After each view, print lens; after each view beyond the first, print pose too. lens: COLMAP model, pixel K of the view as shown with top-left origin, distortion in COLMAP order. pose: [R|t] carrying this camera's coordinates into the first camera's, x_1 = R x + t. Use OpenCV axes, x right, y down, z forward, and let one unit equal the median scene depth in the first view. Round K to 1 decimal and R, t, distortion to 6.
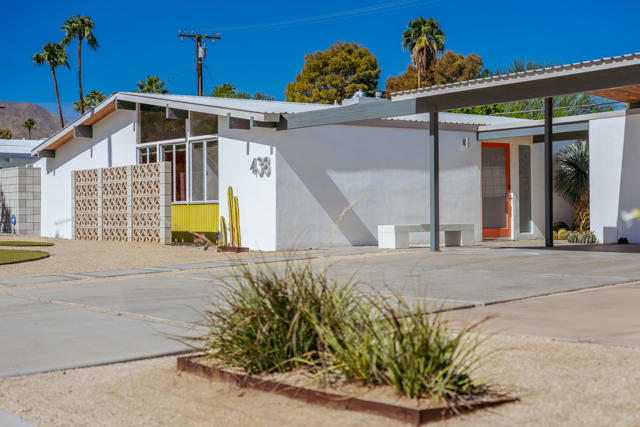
lens RADIAL K [[1010.3, 0, 320.4], [0, 1010.3, 220.3], [0, 0, 1]] dist [-0.021567, 0.000000]
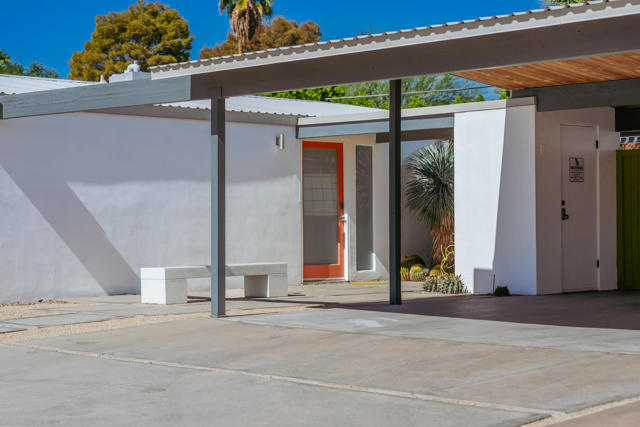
lens RADIAL K [[1266.4, 0, 321.1], [0, 1266.4, 211.2], [0, 0, 1]] dist [-0.034300, 0.000000]
pose [[0.987490, 0.007545, 0.157502, 0.035904], [-0.005492, 0.999894, -0.013466, -0.017655], [-0.157587, 0.012433, 0.987427, 0.141454]]
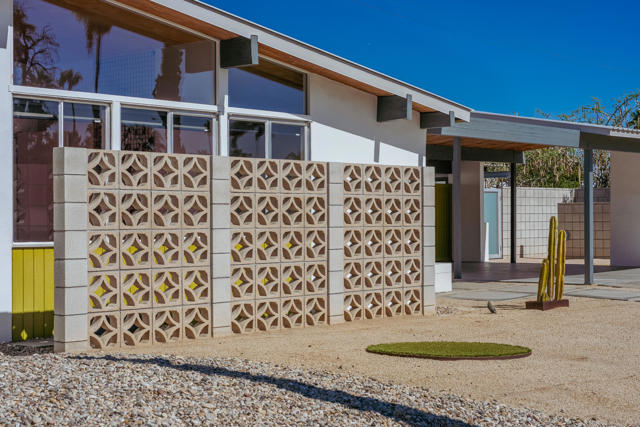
lens RADIAL K [[1127.4, 0, 320.4], [0, 1127.4, 213.1], [0, 0, 1]] dist [-0.030571, 0.000000]
pose [[-0.219429, -0.003350, 0.975623, -0.678176], [-0.000933, 0.999994, 0.003224, -0.031545], [-0.975628, -0.000203, -0.219431, 1.072608]]
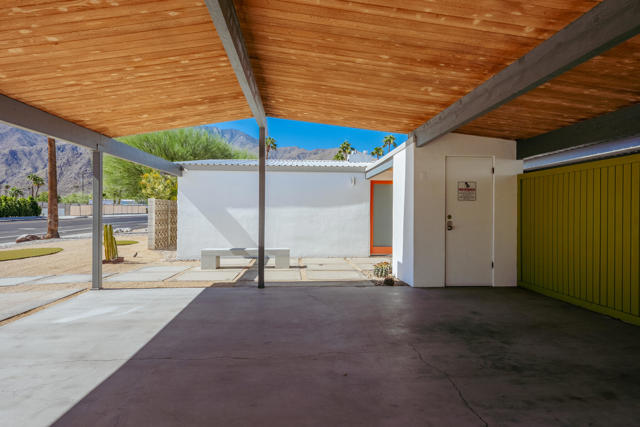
lens RADIAL K [[373.8, 0, 320.6], [0, 373.8, 213.8], [0, 0, 1]] dist [0.005322, 0.000501]
pose [[0.868446, 0.014214, -0.495579, 0.347594], [-0.015550, 0.999878, 0.001429, -0.034553], [0.495539, 0.006465, 0.868561, 0.555588]]
